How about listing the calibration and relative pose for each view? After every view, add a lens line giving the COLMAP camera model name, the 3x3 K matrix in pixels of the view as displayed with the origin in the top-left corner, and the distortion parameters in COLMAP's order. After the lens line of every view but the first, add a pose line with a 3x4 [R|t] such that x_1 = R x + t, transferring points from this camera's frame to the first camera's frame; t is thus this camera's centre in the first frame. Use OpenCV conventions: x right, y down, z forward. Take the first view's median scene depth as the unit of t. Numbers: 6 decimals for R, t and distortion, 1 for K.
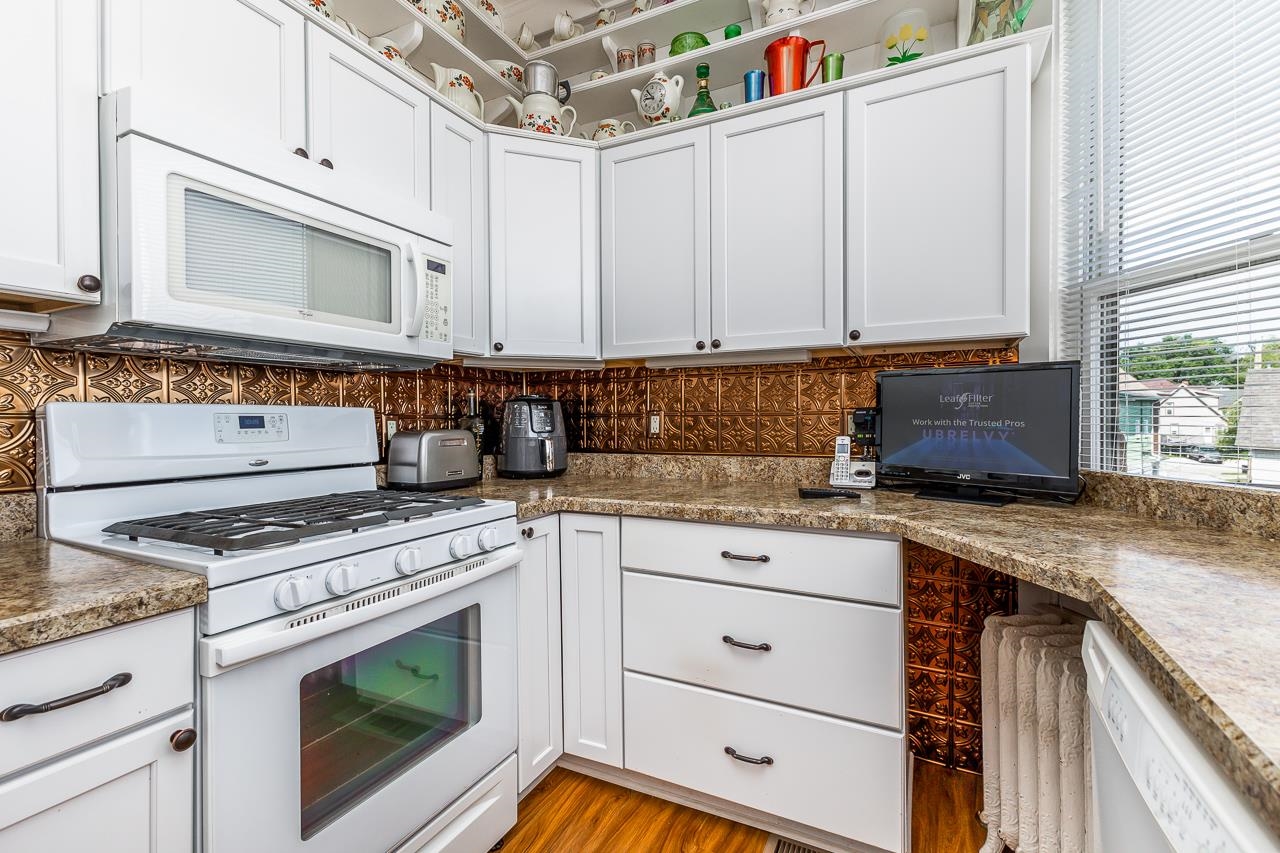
lens RADIAL K [[568.8, 0, 647.1], [0, 568.8, 422.3], [0, 0, 1]] dist [0.008934, -0.000264]
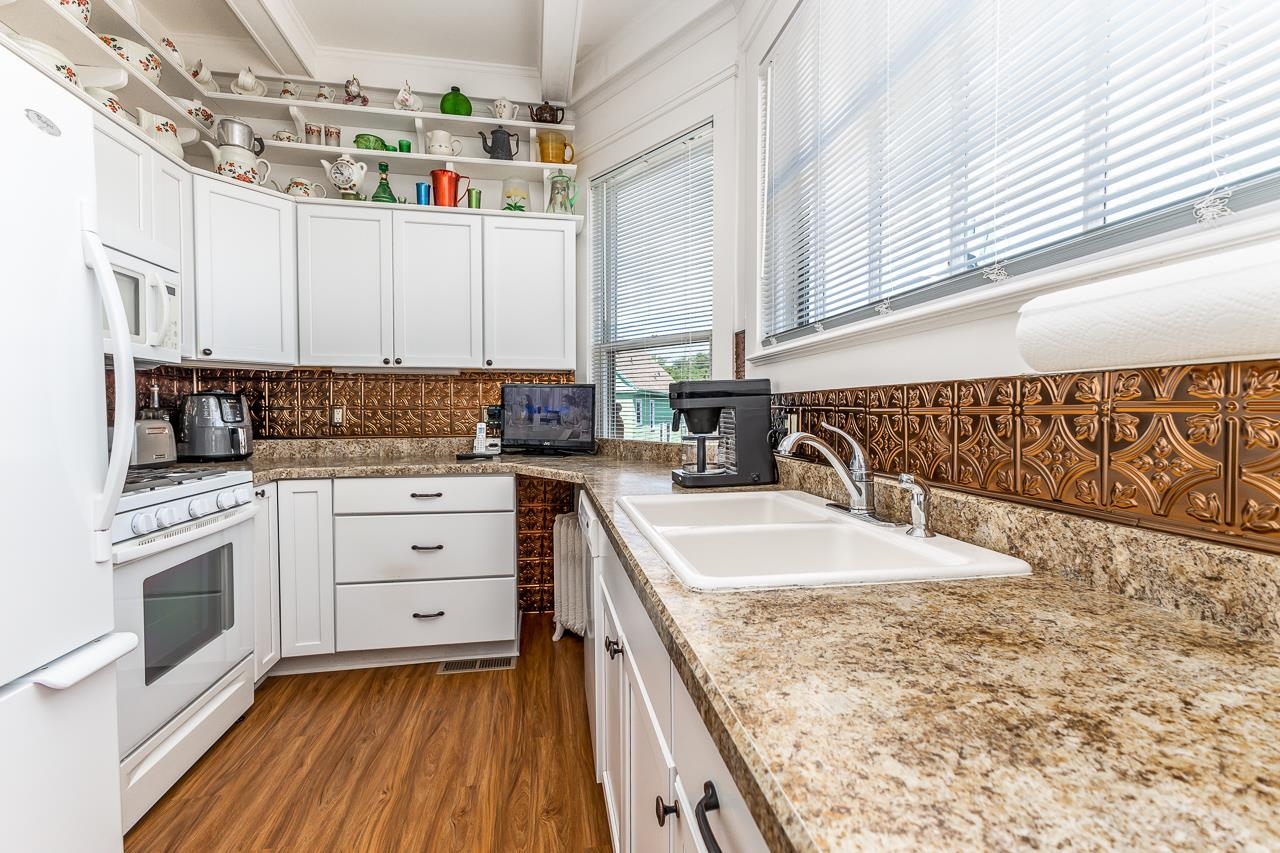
lens RADIAL K [[568.8, 0, 644.6], [0, 568.8, 423.4], [0, 0, 1]] dist [0.008934, -0.000264]
pose [[0.802885, -0.007047, 0.596093, -0.246252], [-0.001304, 0.999907, 0.013577, 0.003566], [-0.596133, -0.011678, 0.802801, -0.570308]]
